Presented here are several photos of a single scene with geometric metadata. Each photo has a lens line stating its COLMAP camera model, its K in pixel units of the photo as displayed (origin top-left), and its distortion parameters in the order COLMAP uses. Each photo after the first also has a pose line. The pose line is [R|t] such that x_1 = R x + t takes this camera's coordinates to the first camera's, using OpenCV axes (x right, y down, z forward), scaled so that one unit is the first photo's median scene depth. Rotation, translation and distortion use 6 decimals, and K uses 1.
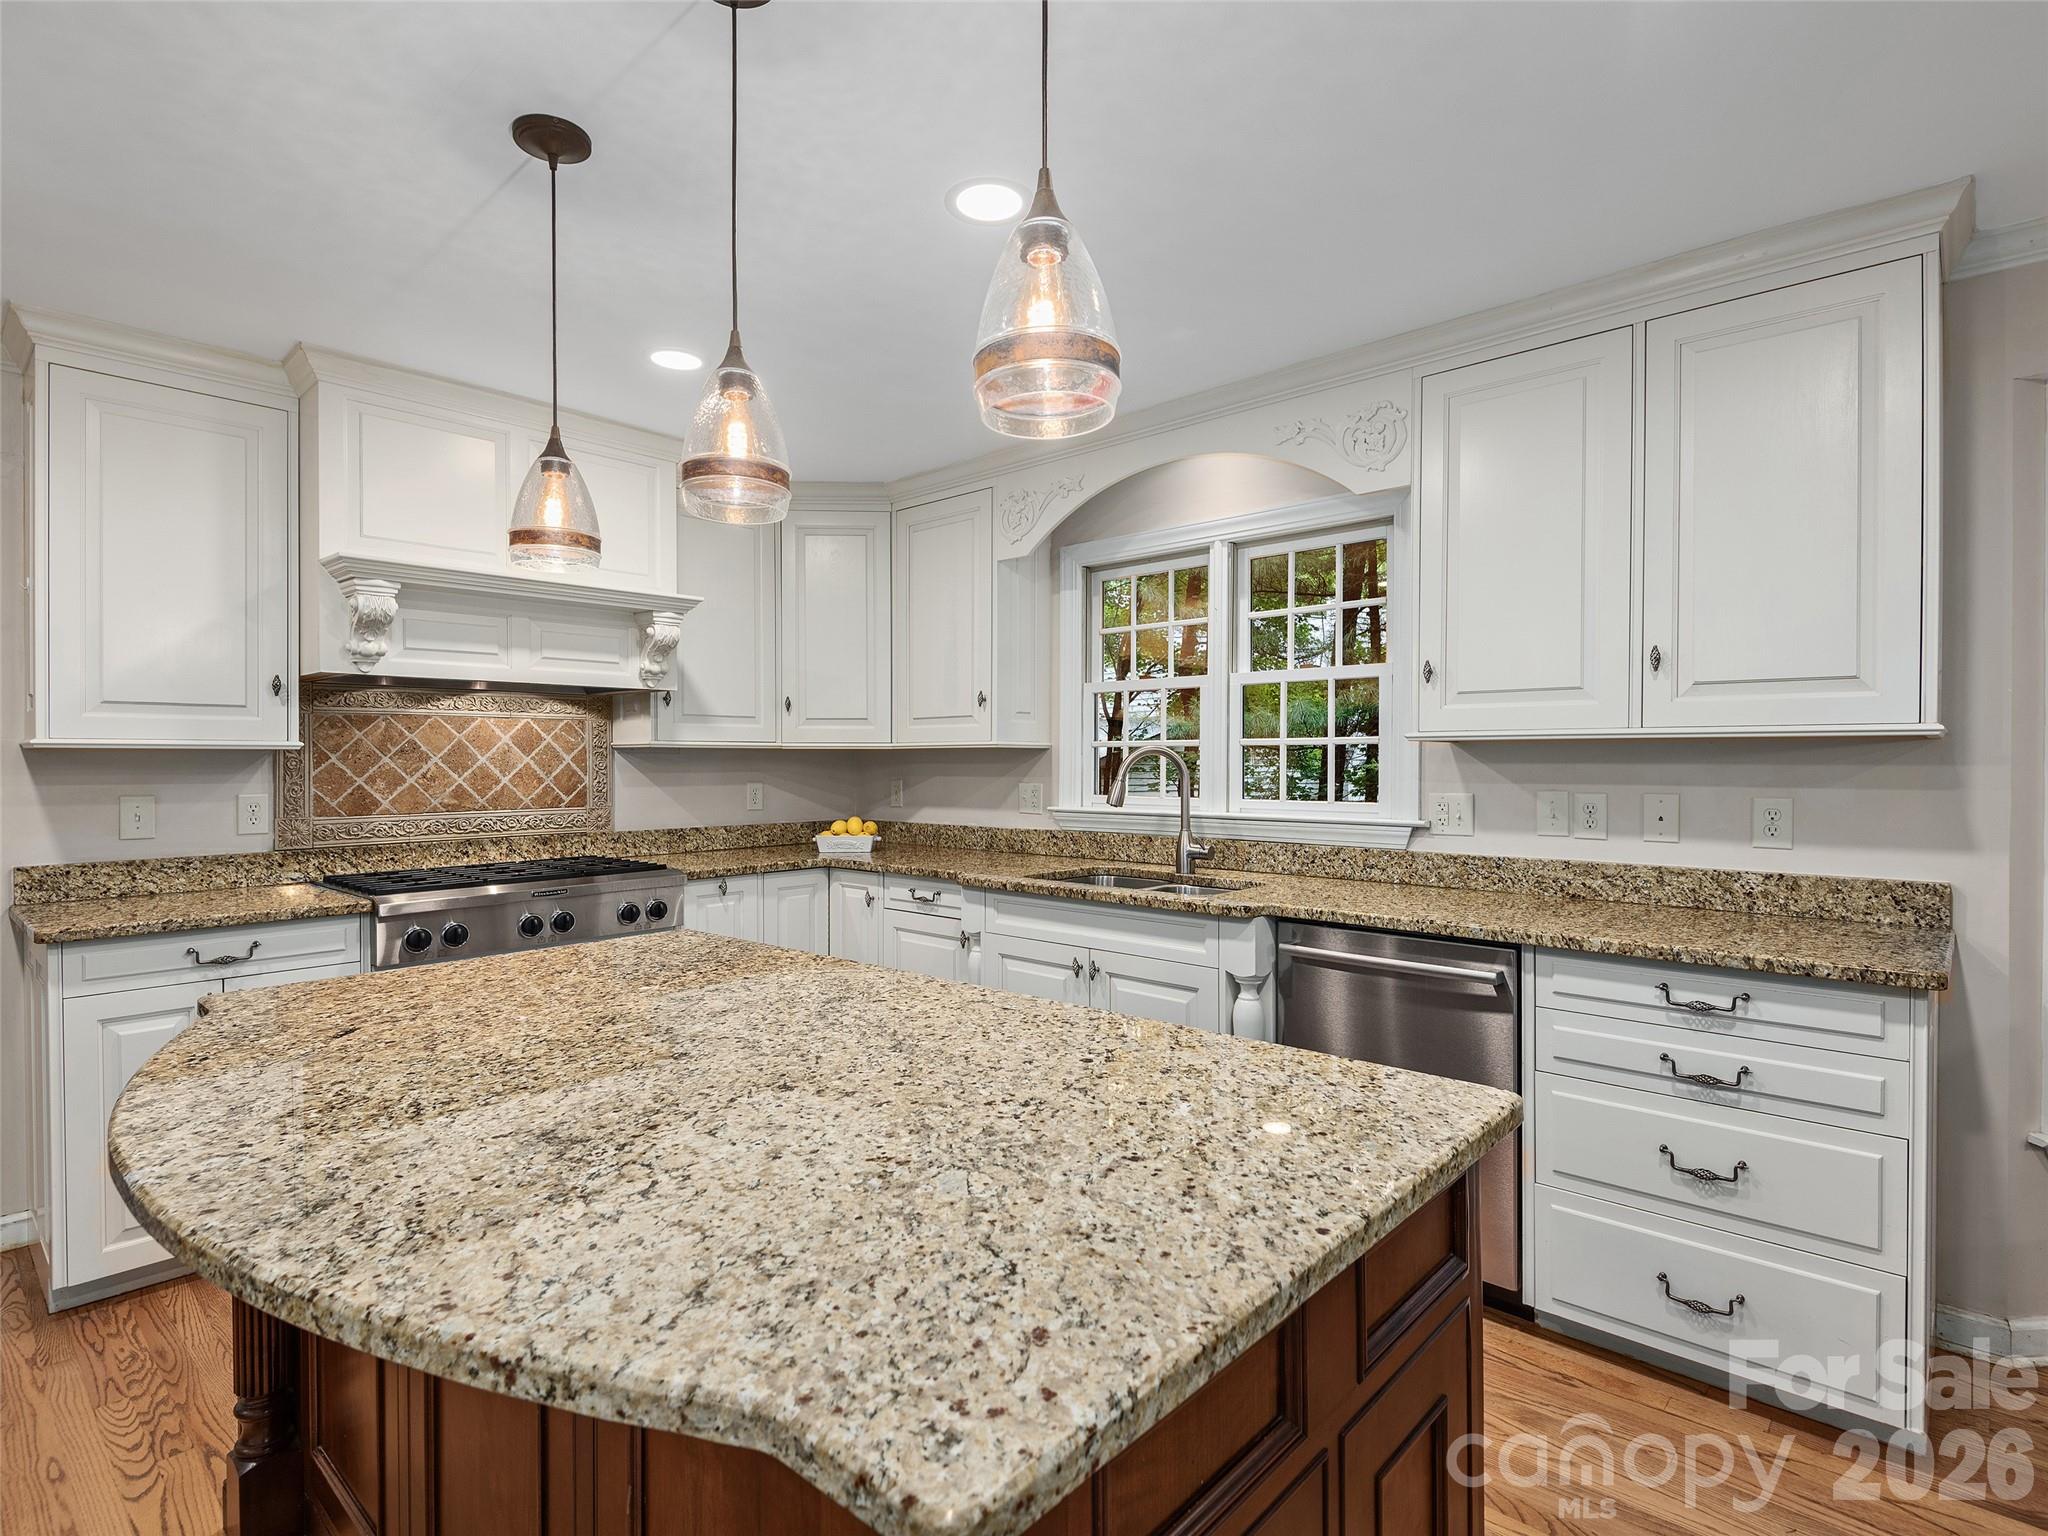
lens RADIAL K [[1042.2, 0, 1058.0], [0, 1042.2, 772.6], [0, 0, 1]] dist [0.010870, -0.009017]
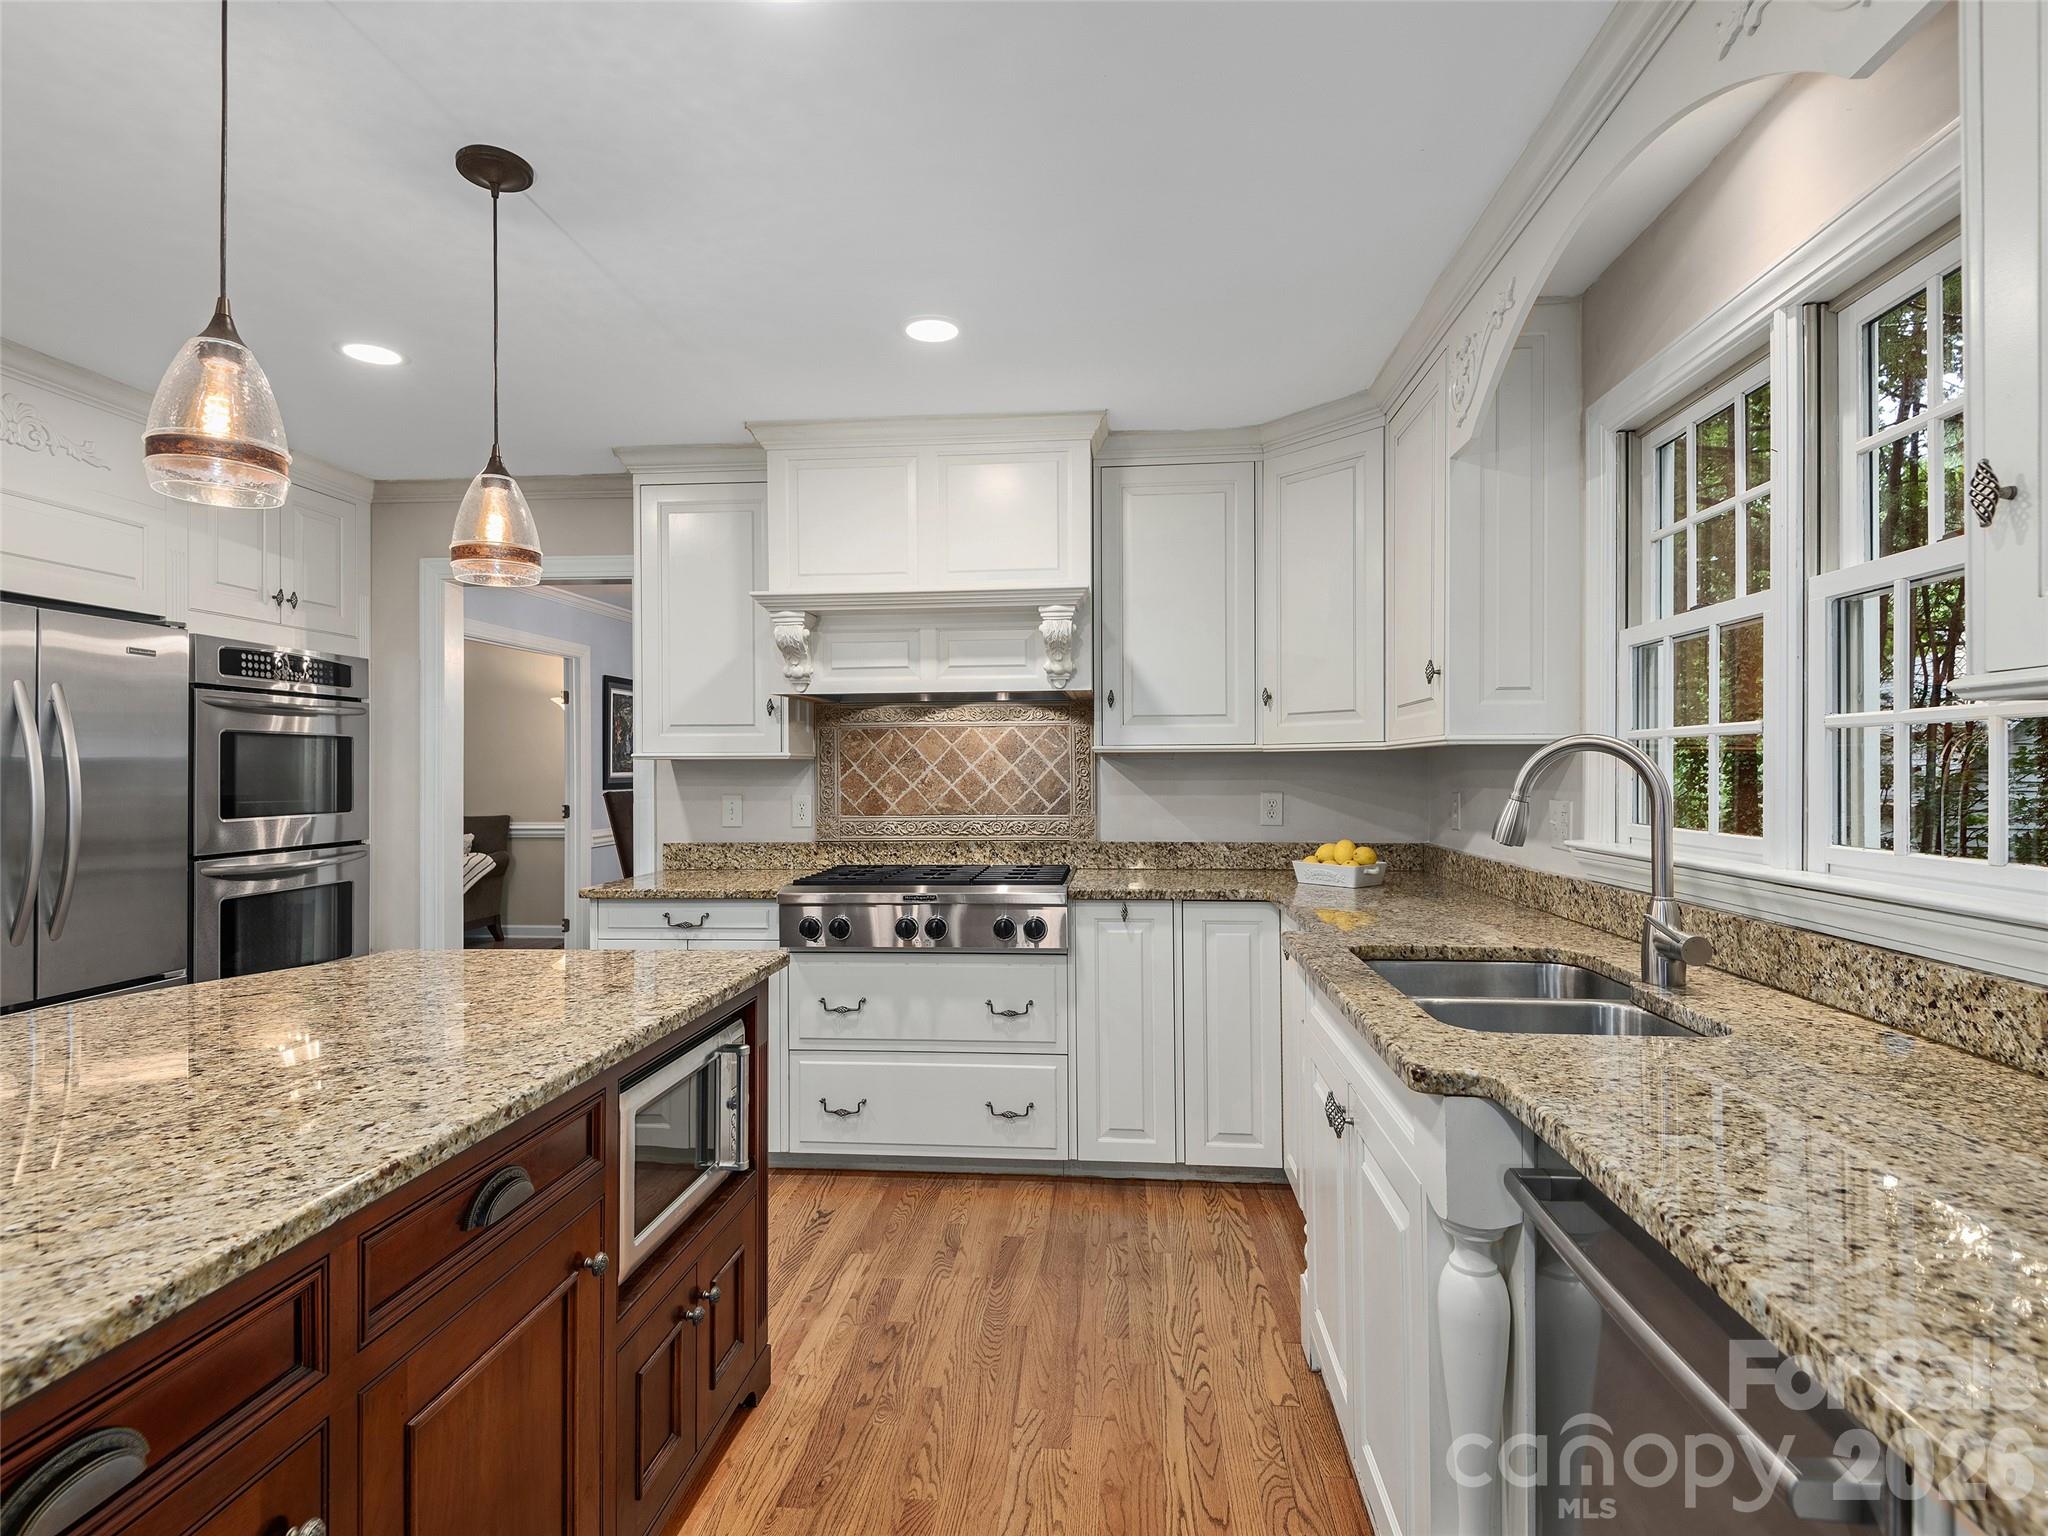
lens RADIAL K [[1042.2, 0, 991.9], [0, 1042.2, 761.3], [0, 0, 1]] dist [0.010870, -0.009017]
pose [[0.575305, -0.009122, -0.817888, 0.327385], [-0.005675, 0.999869, -0.015144, -0.001969], [0.817920, 0.013353, 0.575178, 0.408963]]
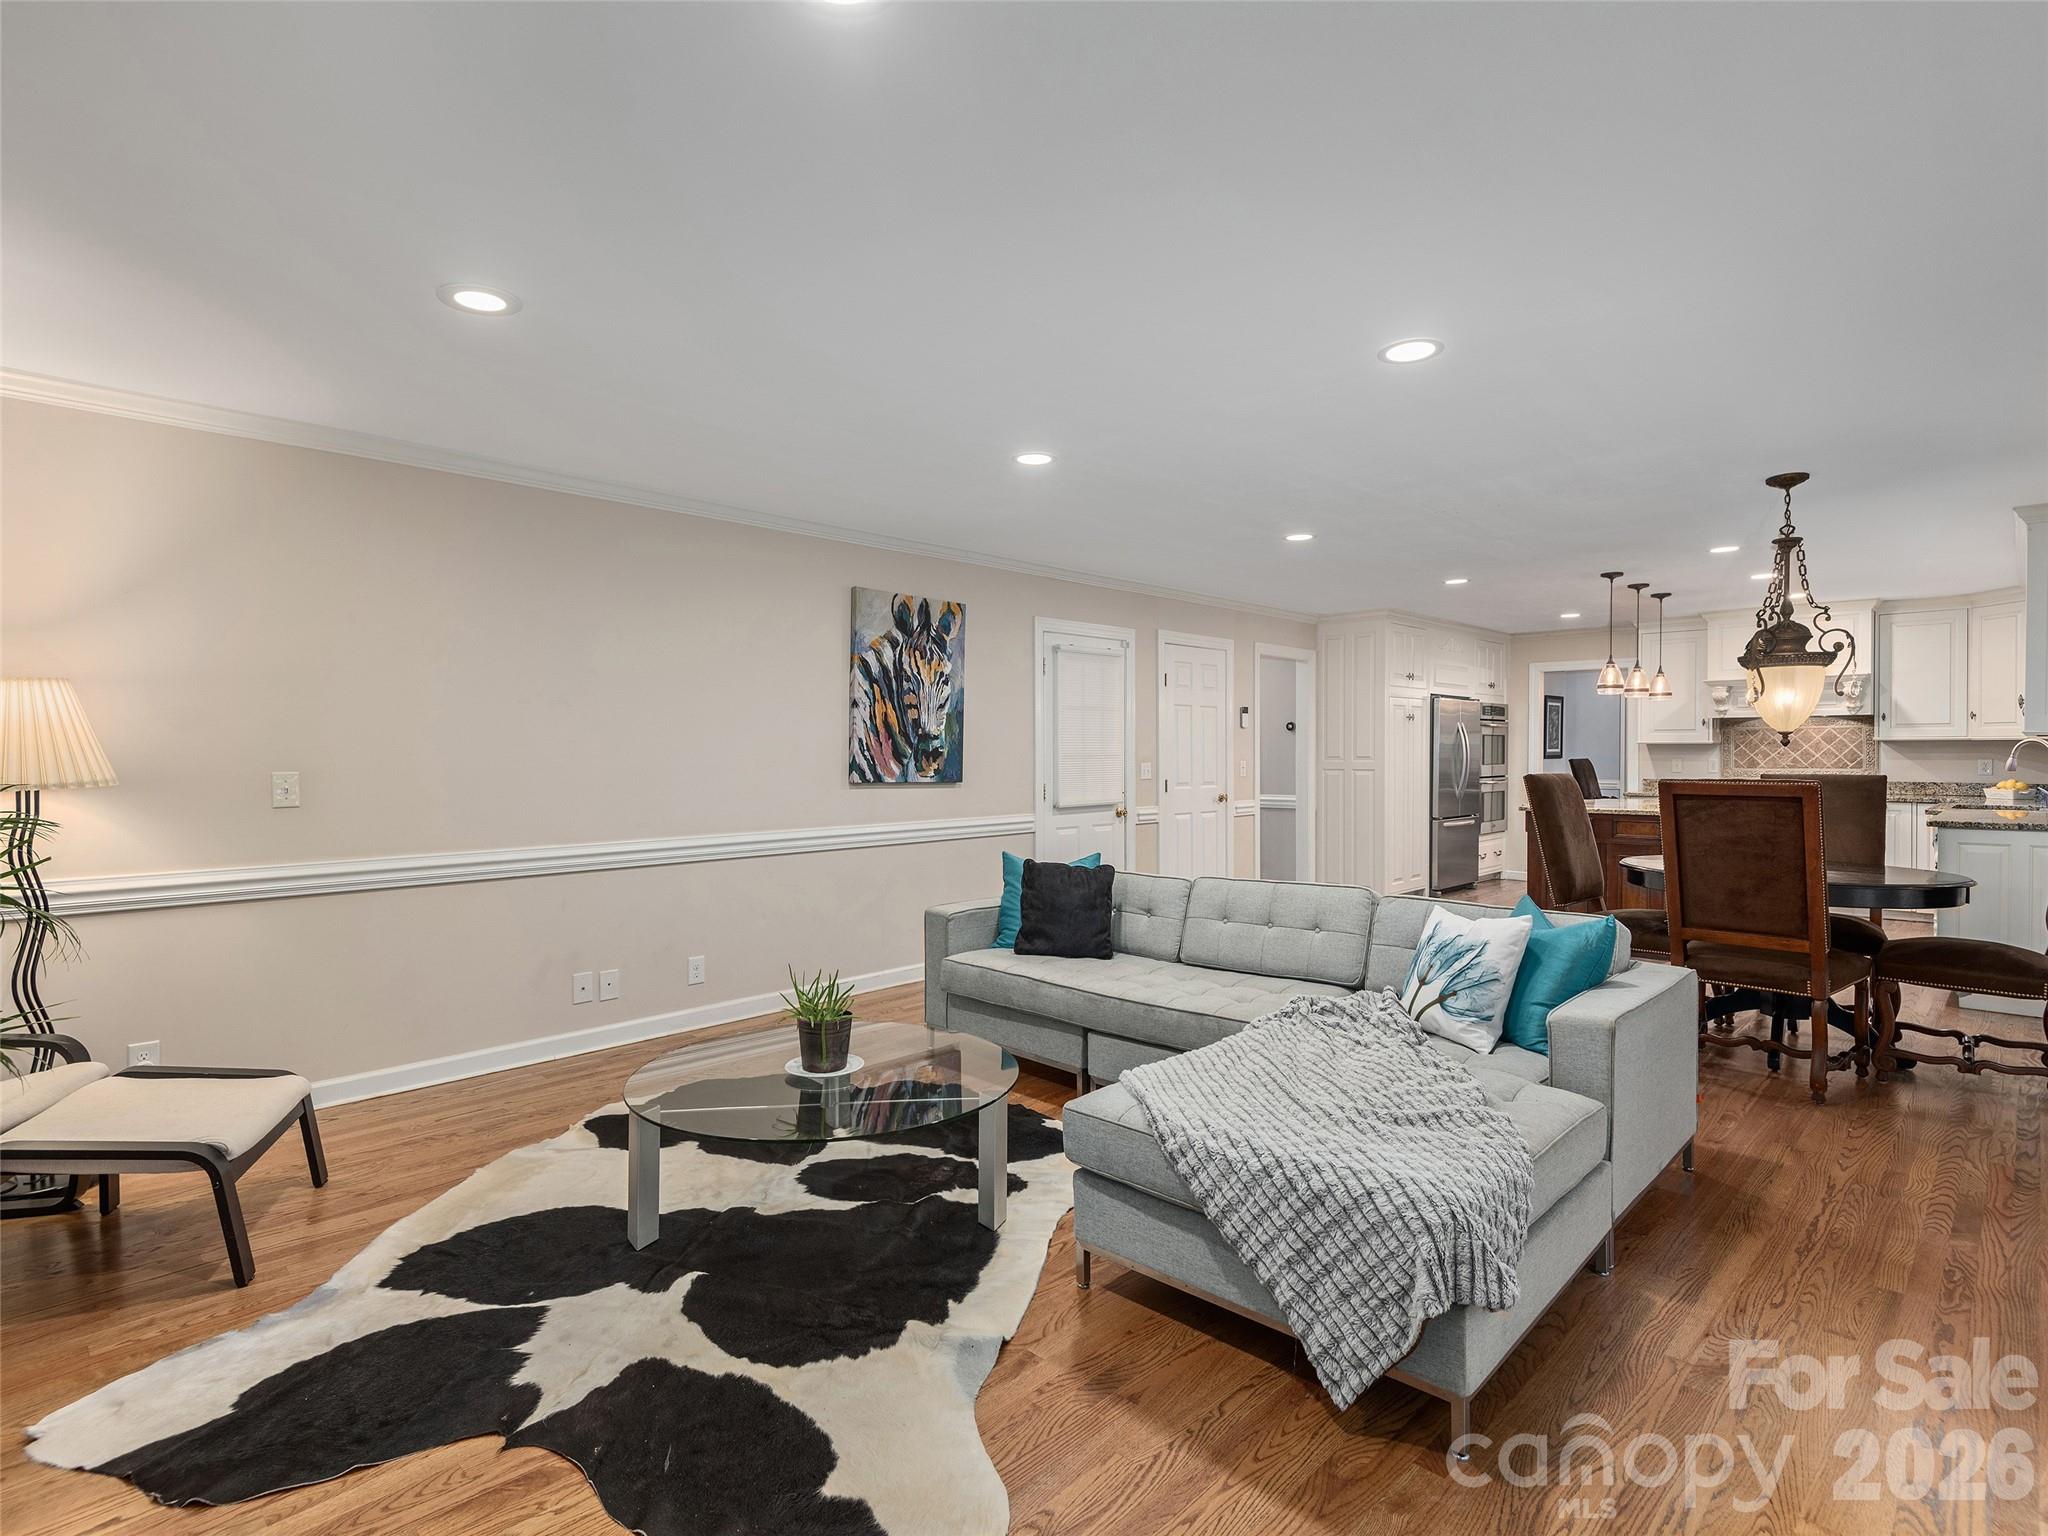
lens RADIAL K [[1042.2, 0, 1035.6], [0, 1042.2, 759.3], [0, 0, 1]] dist [0.010870, -0.009017]
pose [[-0.023865, 0.011546, -0.999649, 1.839481], [-0.006803, 0.999908, 0.011712, 0.000447], [0.999692, 0.007080, -0.023784, -0.673375]]
